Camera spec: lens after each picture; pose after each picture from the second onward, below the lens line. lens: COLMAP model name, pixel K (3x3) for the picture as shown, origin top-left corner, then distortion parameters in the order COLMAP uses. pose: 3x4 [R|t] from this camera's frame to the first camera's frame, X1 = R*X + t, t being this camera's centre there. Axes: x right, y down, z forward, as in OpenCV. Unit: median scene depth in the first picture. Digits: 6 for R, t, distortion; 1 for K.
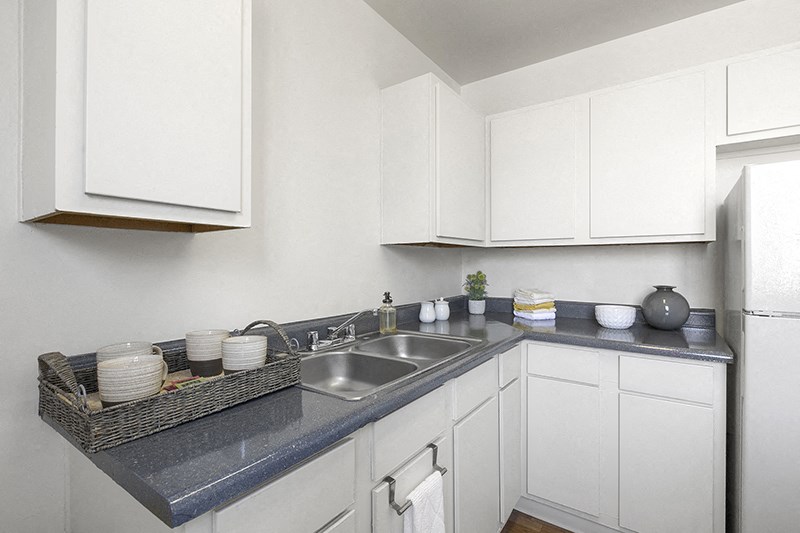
lens RADIAL K [[377.1, 0, 406.0], [0, 377.1, 265.3], [0, 0, 1]] dist [-0.002443, -0.000401]
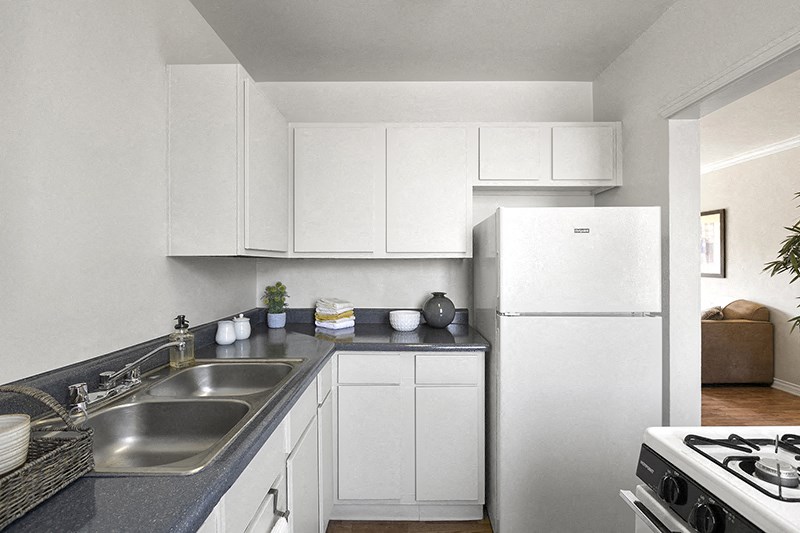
lens RADIAL K [[372.3, 0, 400.5], [0, 372.3, 263.0], [0, 0, 1]] dist [-0.001974, 0.000267]
pose [[0.824505, 0.000384, 0.565854, -0.114013], [0.002014, 0.999991, -0.003613, -0.039297], [-0.565851, 0.004119, 0.824497, 0.057635]]
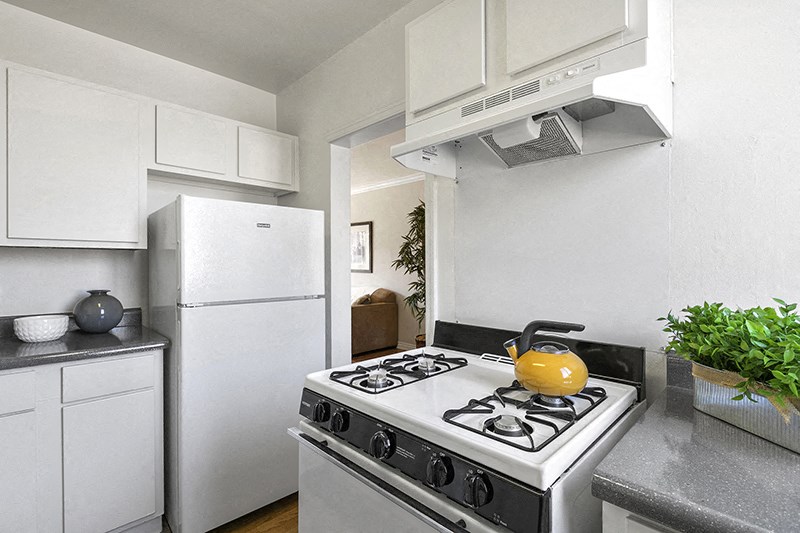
lens RADIAL K [[377.1, 0, 406.0], [0, 377.1, 265.3], [0, 0, 1]] dist [-0.002443, -0.000401]
pose [[0.175407, 0.000391, 0.984496, -0.178965], [0.005307, 0.999985, -0.001343, -0.007725], [-0.984482, 0.005461, 0.175402, -0.006727]]
